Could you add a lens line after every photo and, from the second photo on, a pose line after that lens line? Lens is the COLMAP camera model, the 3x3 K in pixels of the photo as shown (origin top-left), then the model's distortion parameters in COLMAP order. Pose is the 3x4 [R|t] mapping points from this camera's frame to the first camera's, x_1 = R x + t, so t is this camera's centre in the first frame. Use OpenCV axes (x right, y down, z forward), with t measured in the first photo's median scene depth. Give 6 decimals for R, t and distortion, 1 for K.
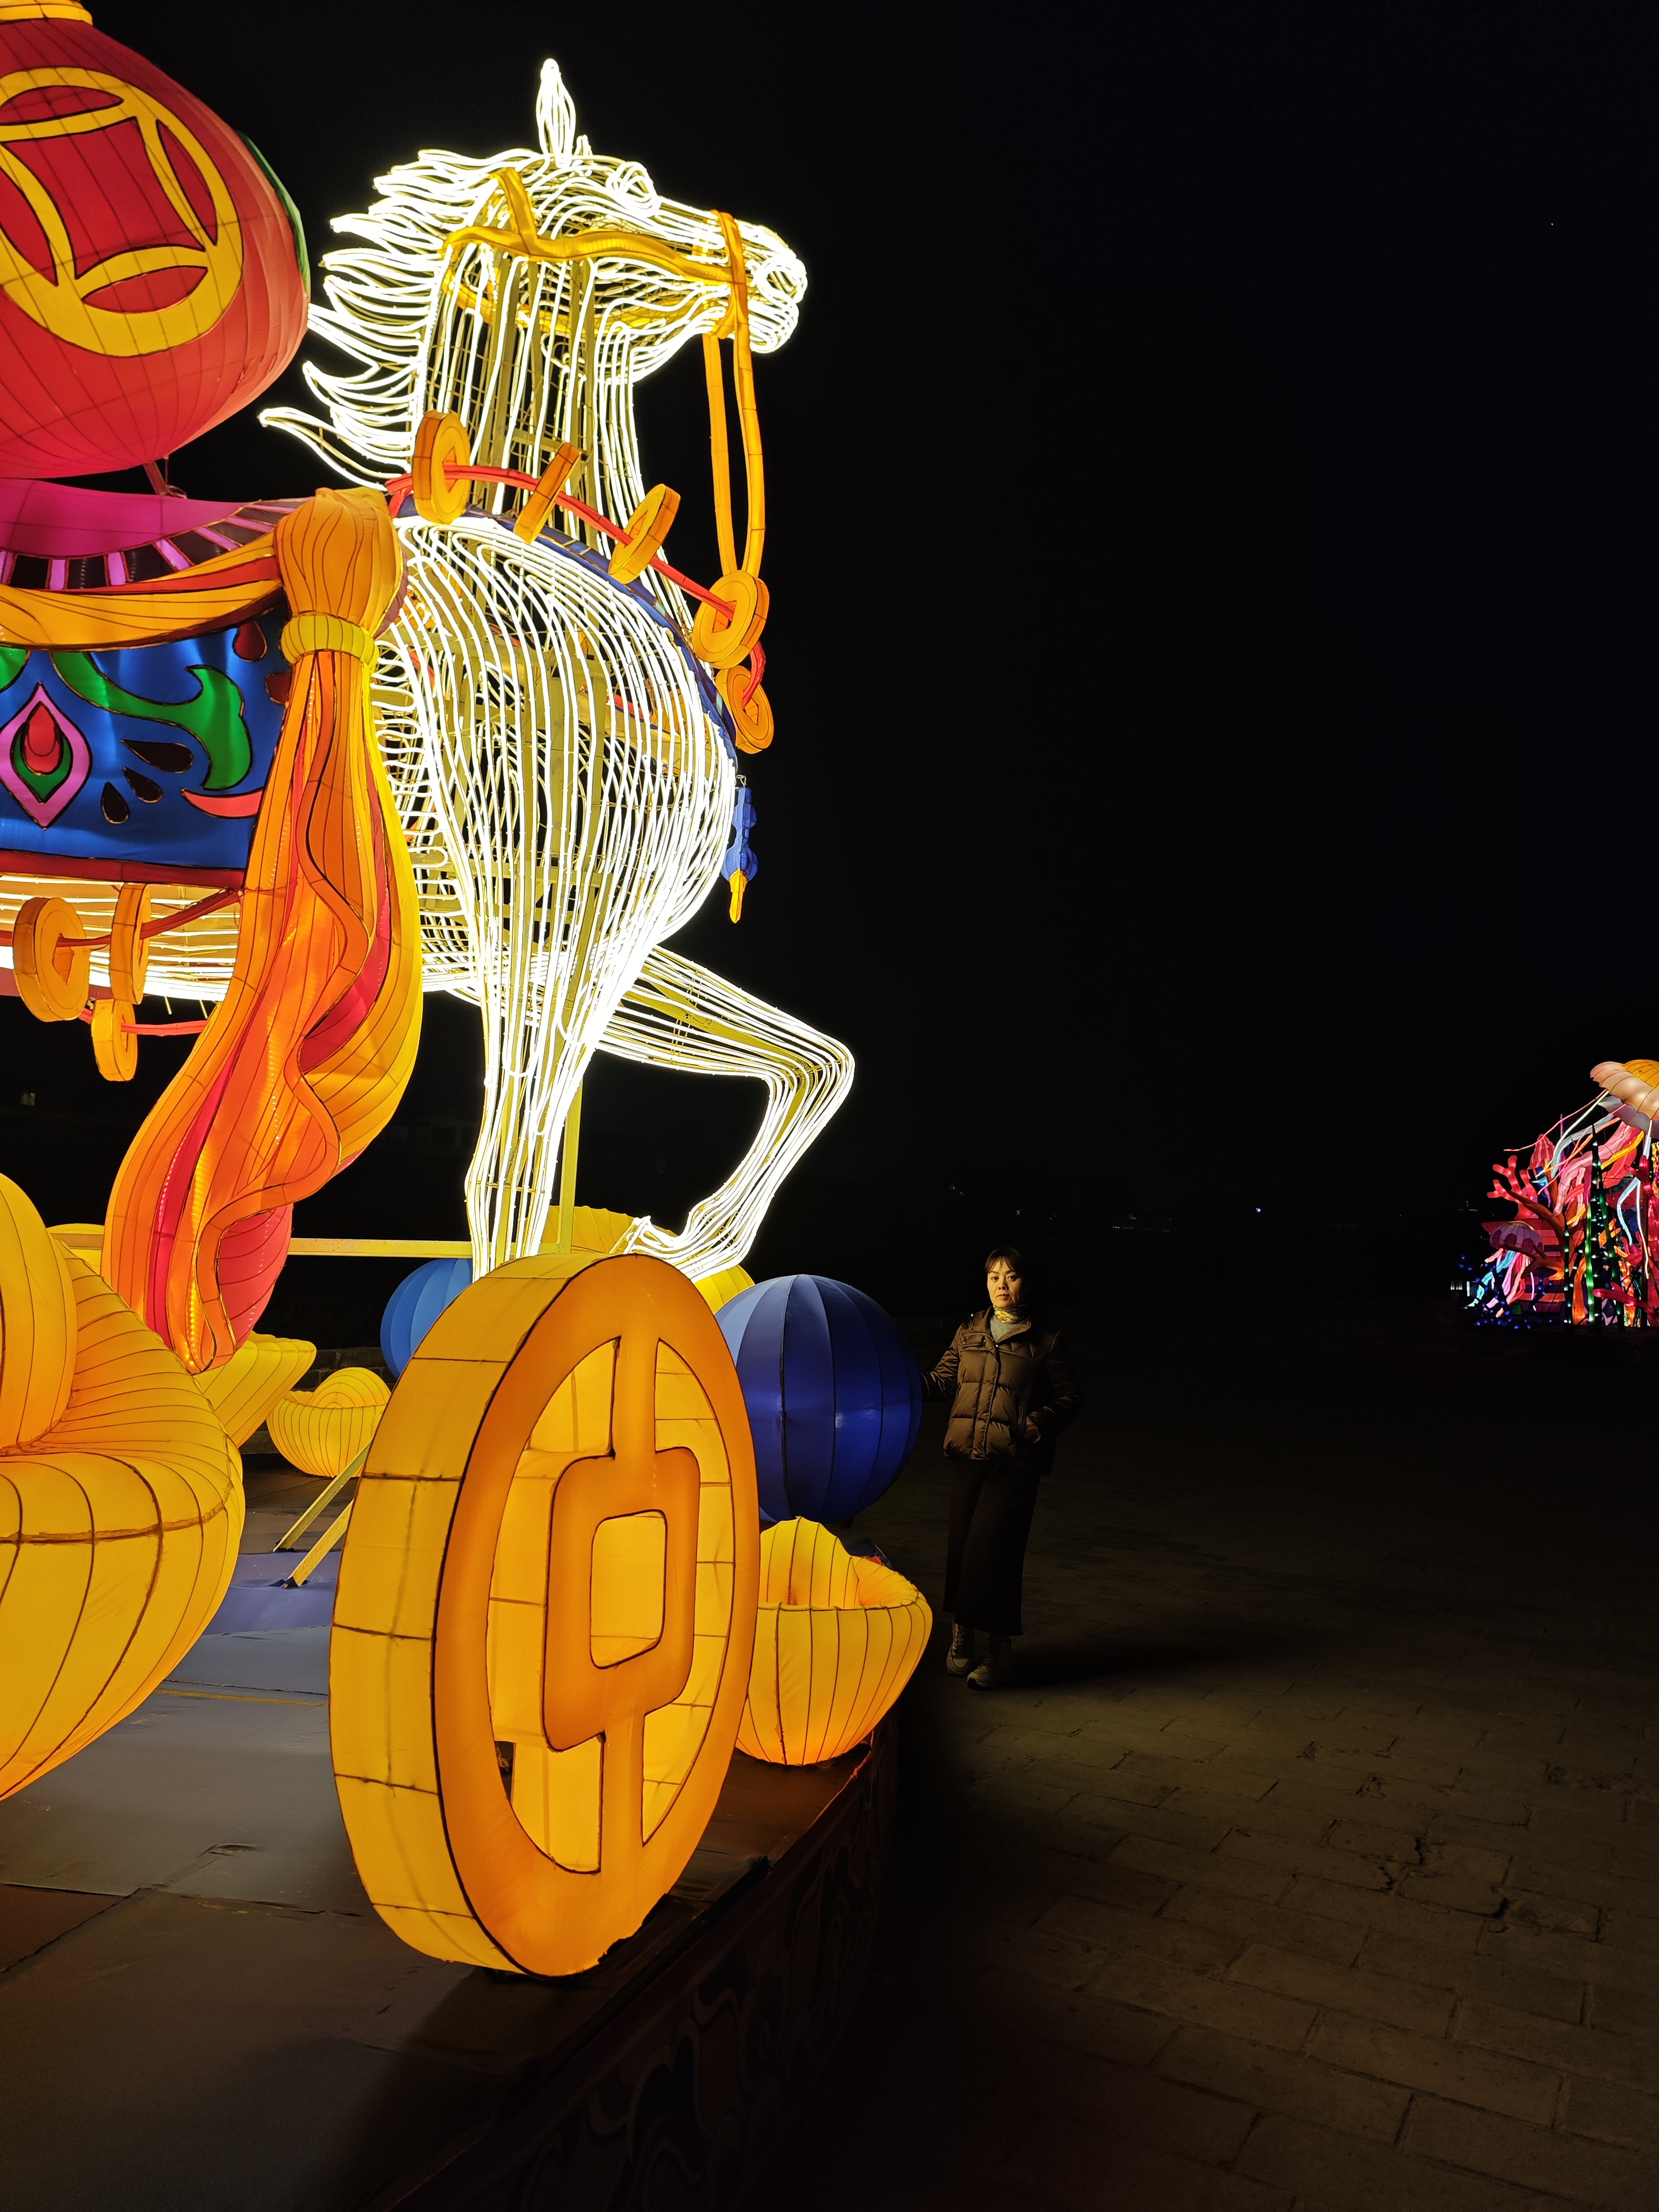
lens RADIAL K [[1482.9, 0, 835.1], [0, 1482.9, 1109.9], [0, 0, 1]] dist [0.037200, -0.040590]
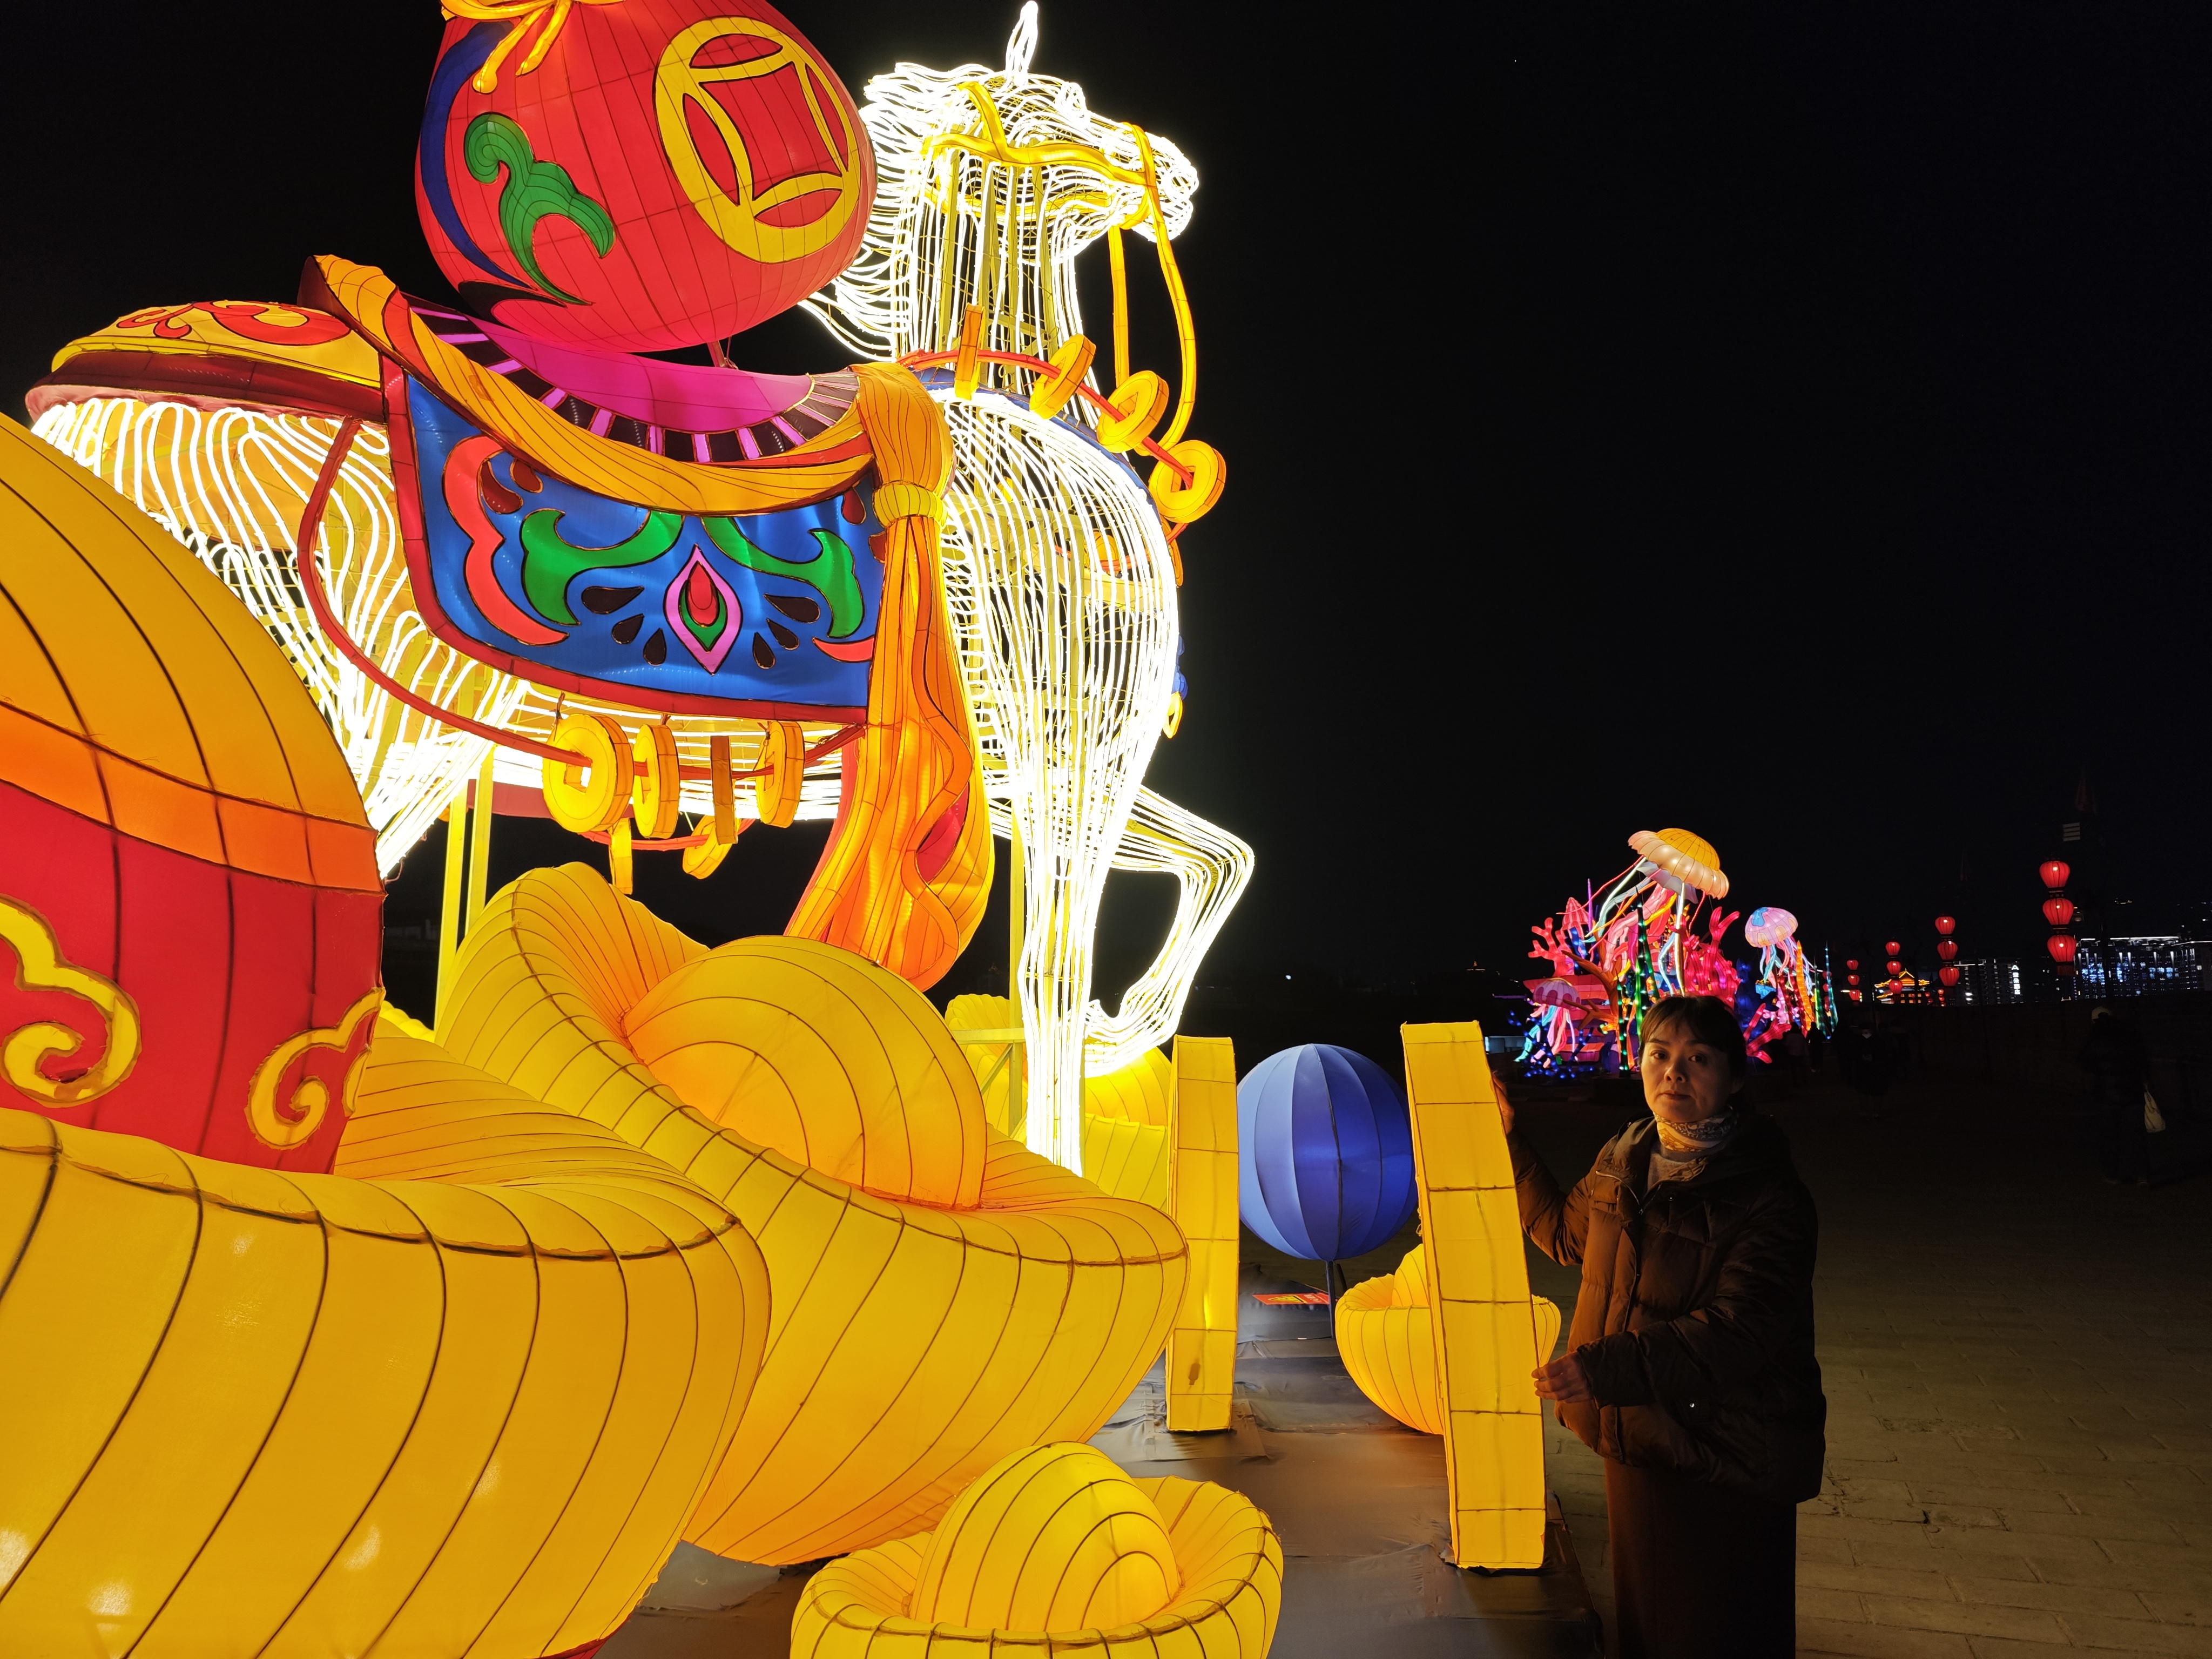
lens RADIAL K [[1482.9, 0, 1112.0], [0, 1482.9, 831.0], [0, 0, 1]] dist [0.037200, -0.040590]
pose [[0.985077, -0.019437, 0.171014, -0.358539], [0.025863, 0.999038, -0.035428, -0.018601], [-0.170161, 0.039322, 0.984631, -0.130371]]
